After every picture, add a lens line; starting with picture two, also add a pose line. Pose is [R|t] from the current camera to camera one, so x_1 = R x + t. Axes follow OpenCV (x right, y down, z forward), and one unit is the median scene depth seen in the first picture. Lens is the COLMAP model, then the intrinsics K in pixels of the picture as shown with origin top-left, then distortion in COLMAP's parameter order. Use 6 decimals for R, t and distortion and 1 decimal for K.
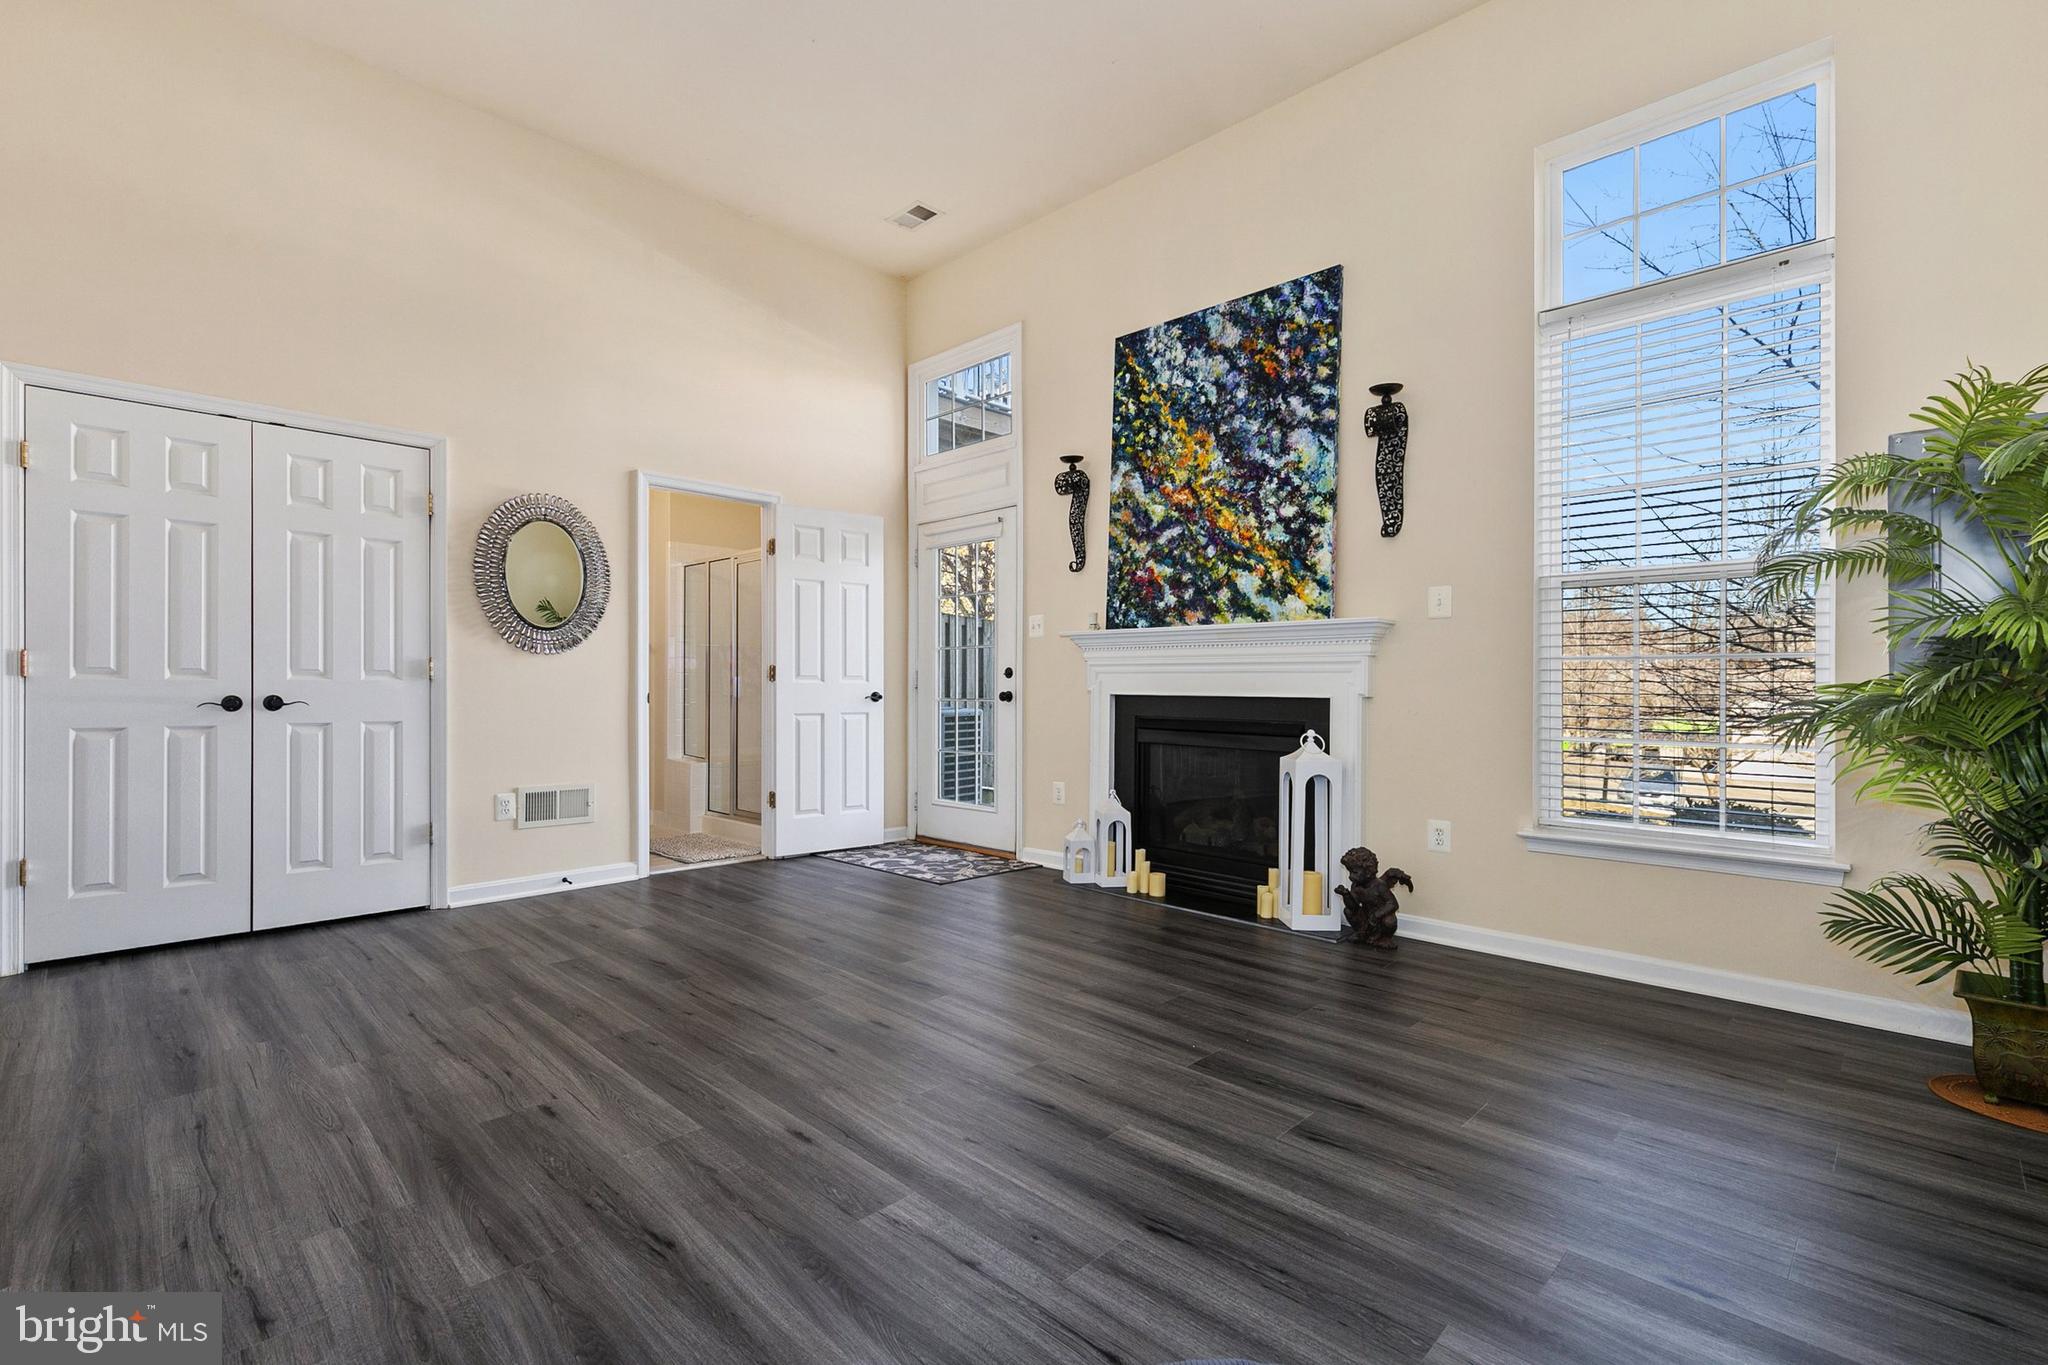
lens RADIAL K [[919.2, 0, 1018.9], [0, 919.2, 690.0], [0, 0, 1]] dist [0.013335, -0.000504]
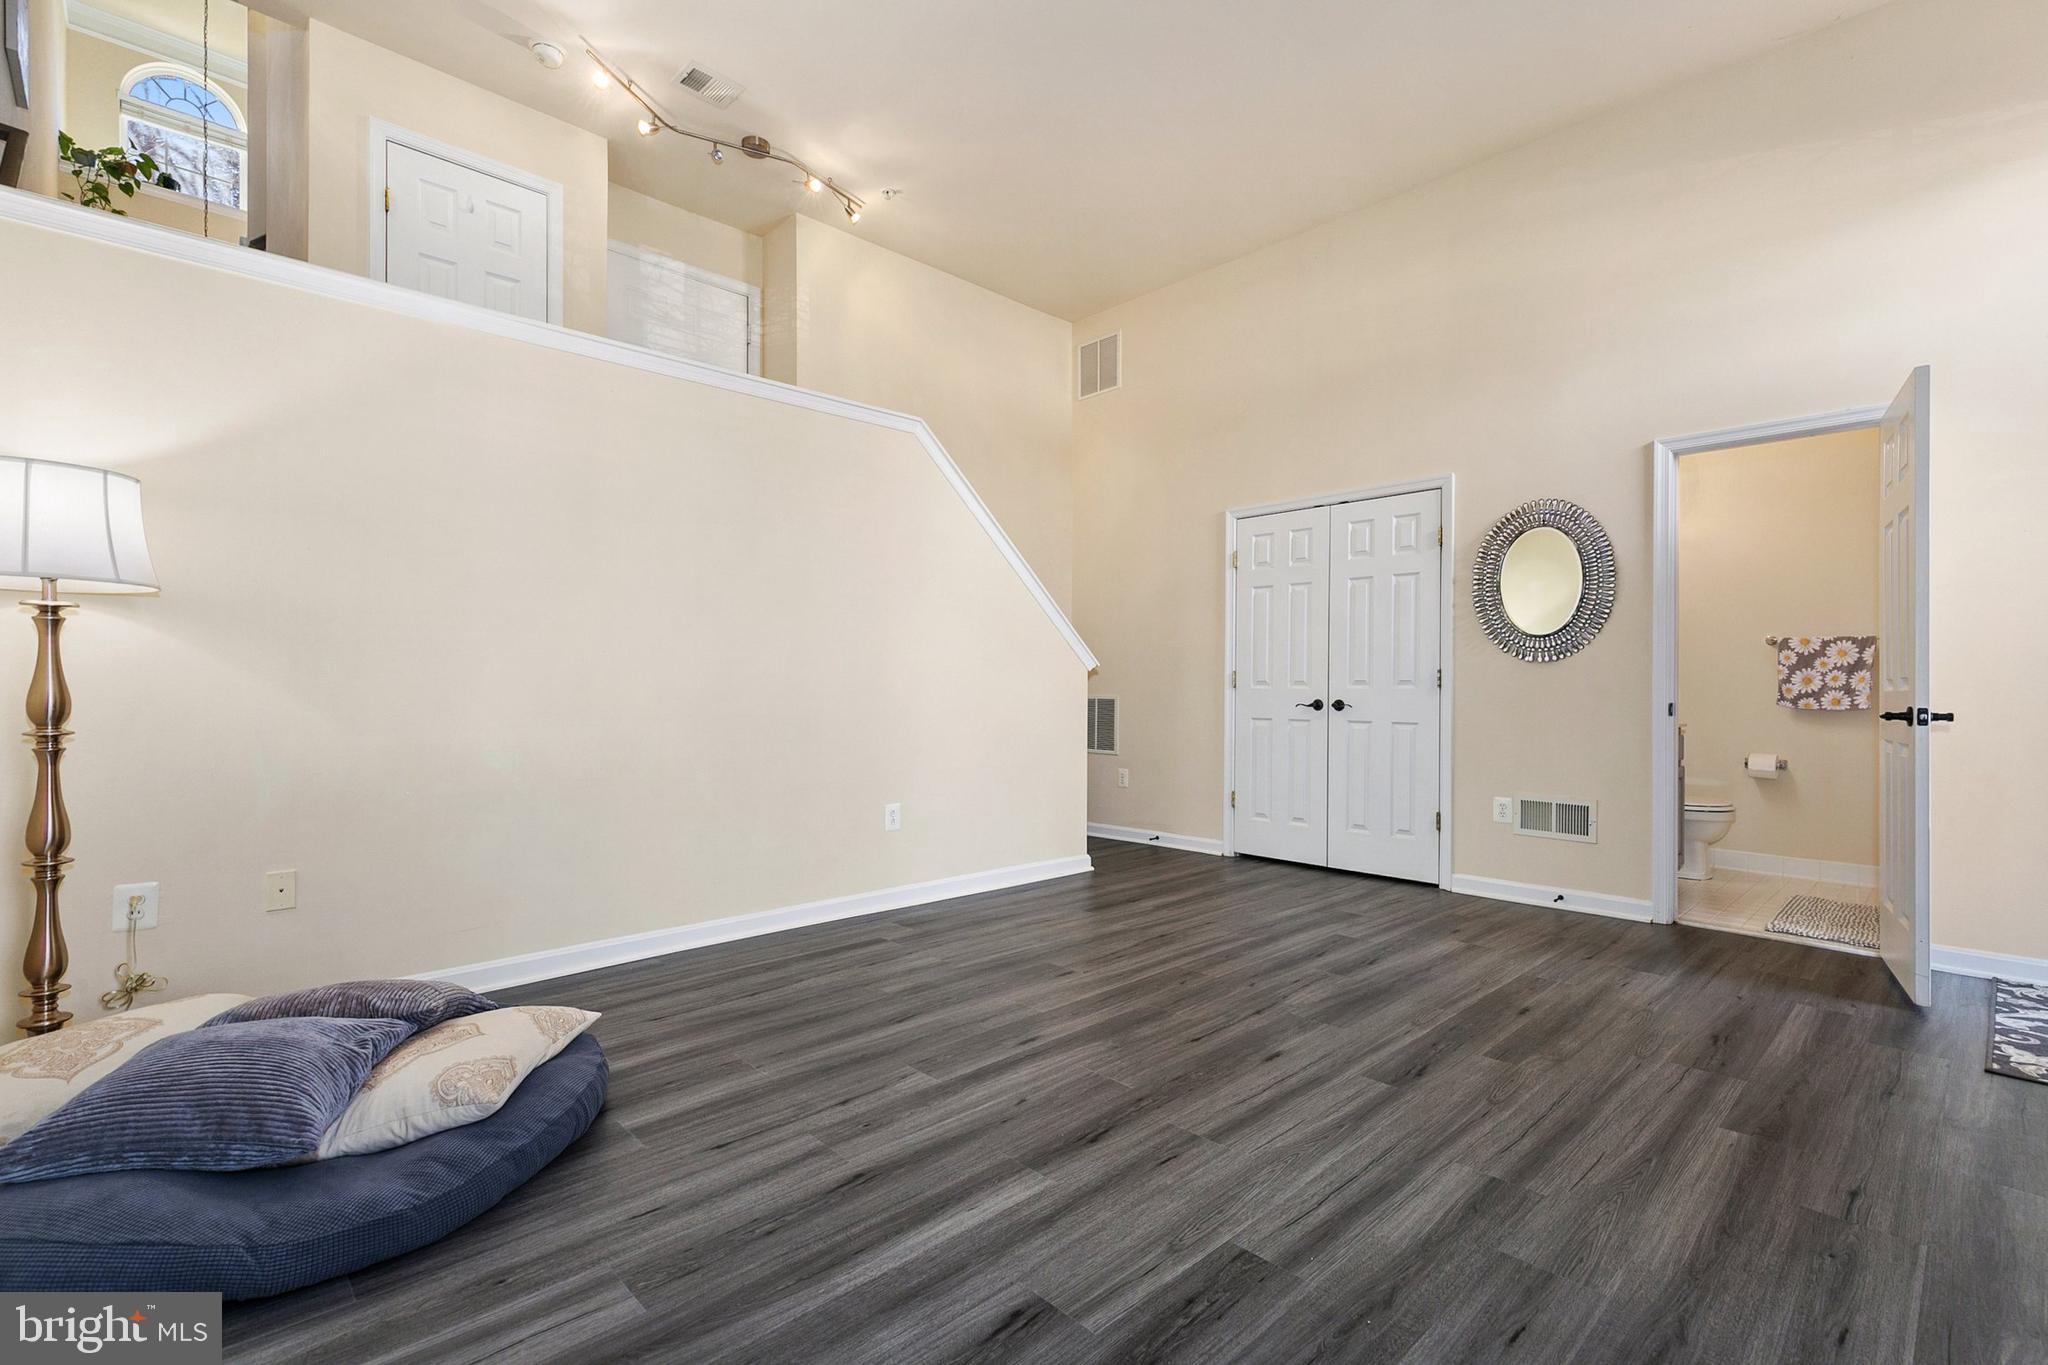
lens RADIAL K [[919.2, 0, 1017.4], [0, 919.2, 684.9], [0, 0, 1]] dist [0.003469, -0.000494]
pose [[-0.033033, -0.007976, -0.999422, 0.536450], [-0.010933, 0.999911, -0.007619, -0.000349], [0.999394, 0.010675, -0.033117, 0.523954]]
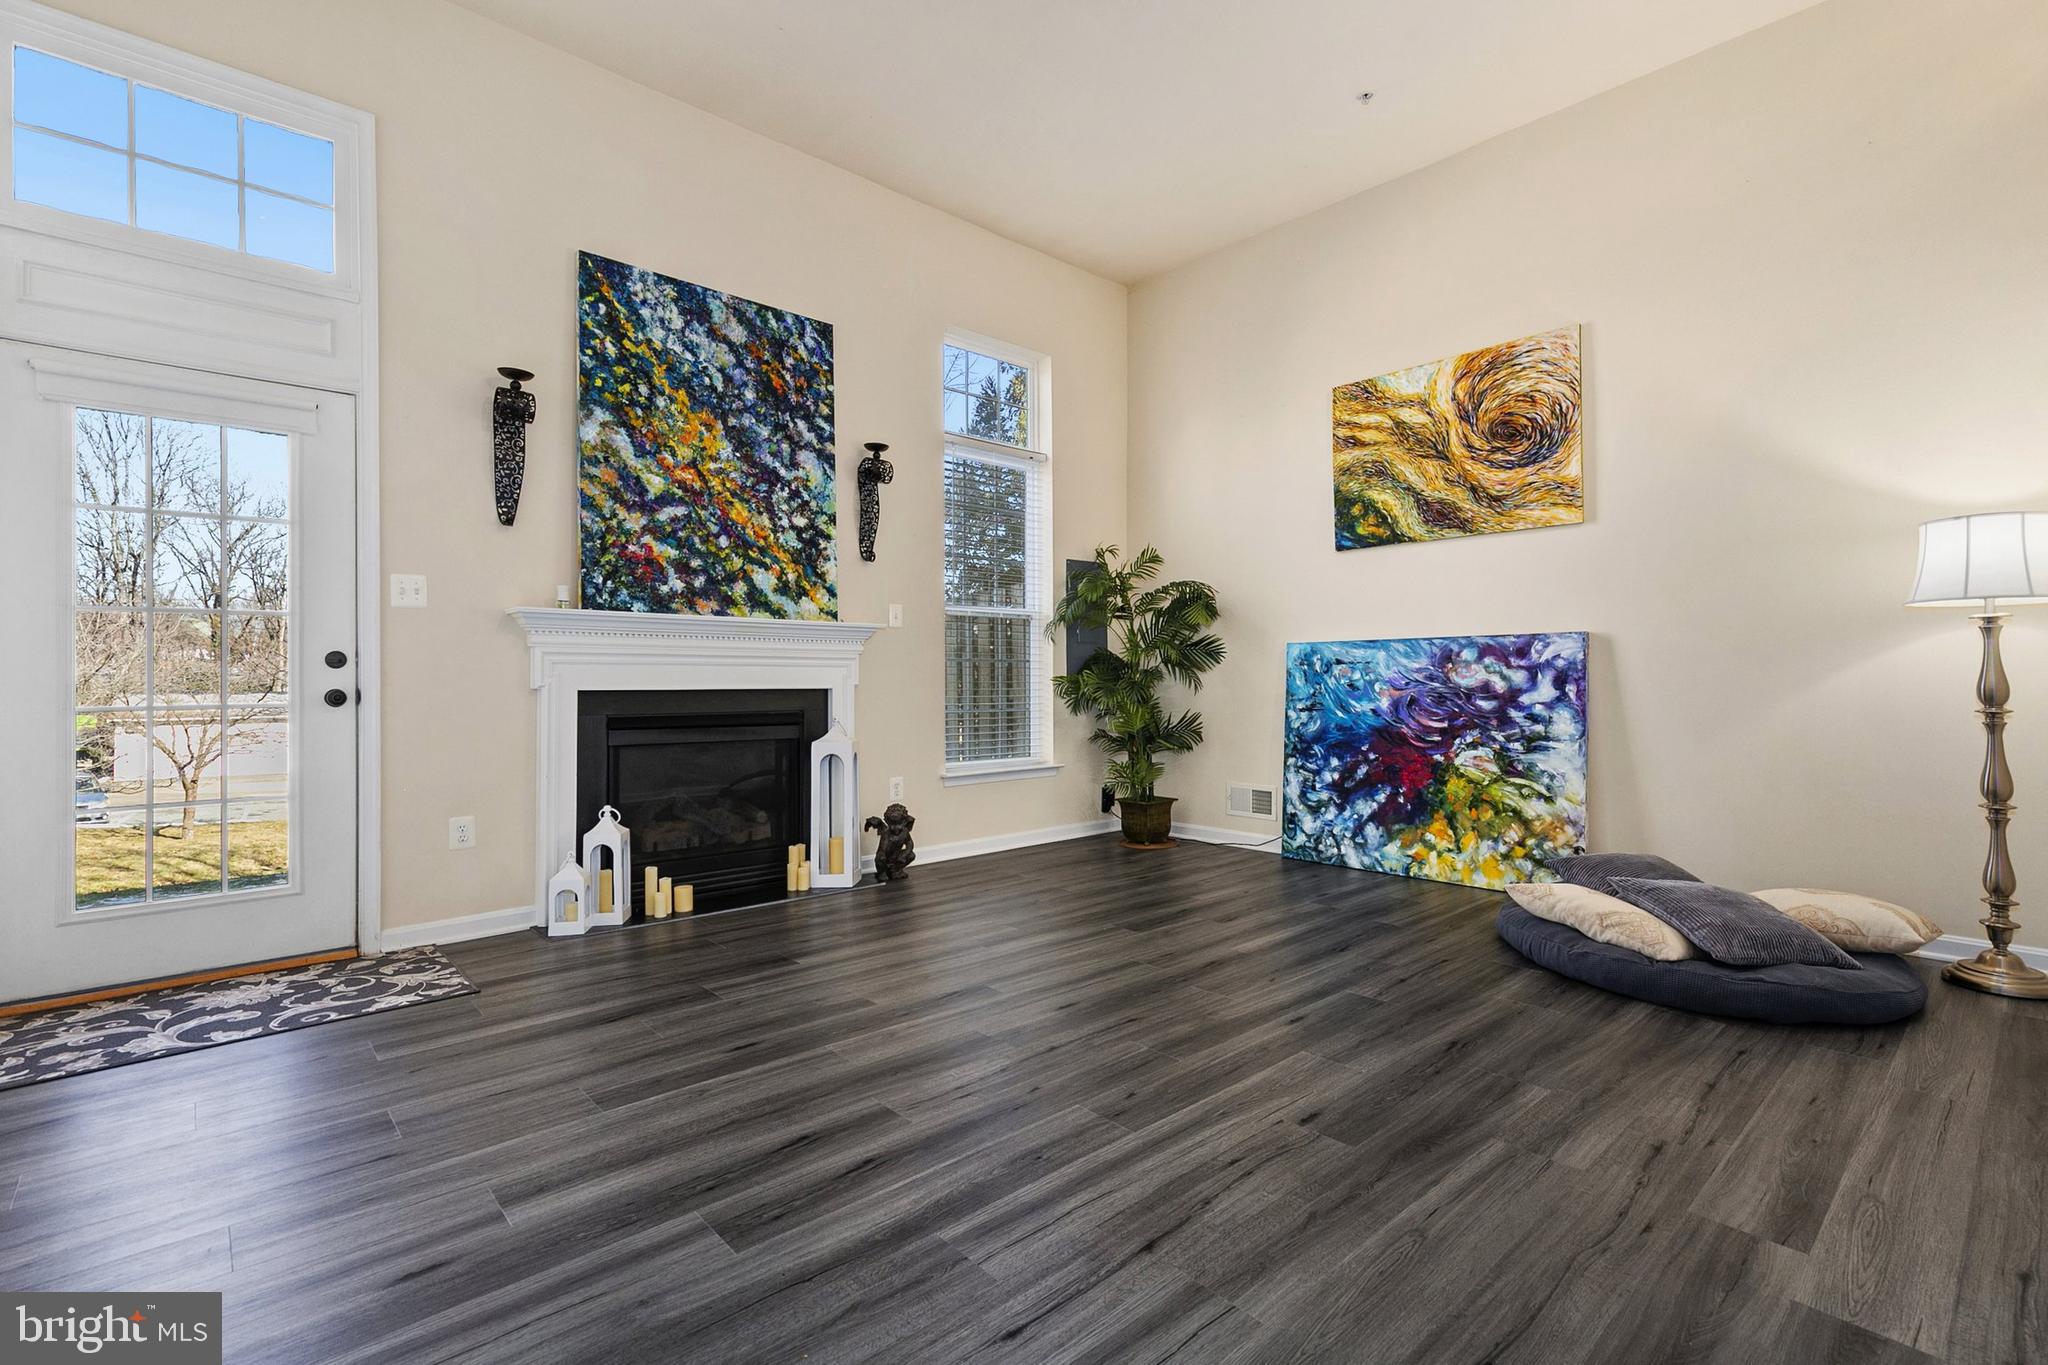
lens RADIAL K [[925.4, 0, 1012.6], [0, 925.4, 681.3], [0, 0, 1]] dist [0.001137, -0.001309]
pose [[0.064212, -0.004618, 0.997926, -0.807638], [0.008491, 0.999956, 0.004081, -0.003577], [-0.997900, 0.008212, 0.064248, 0.674284]]
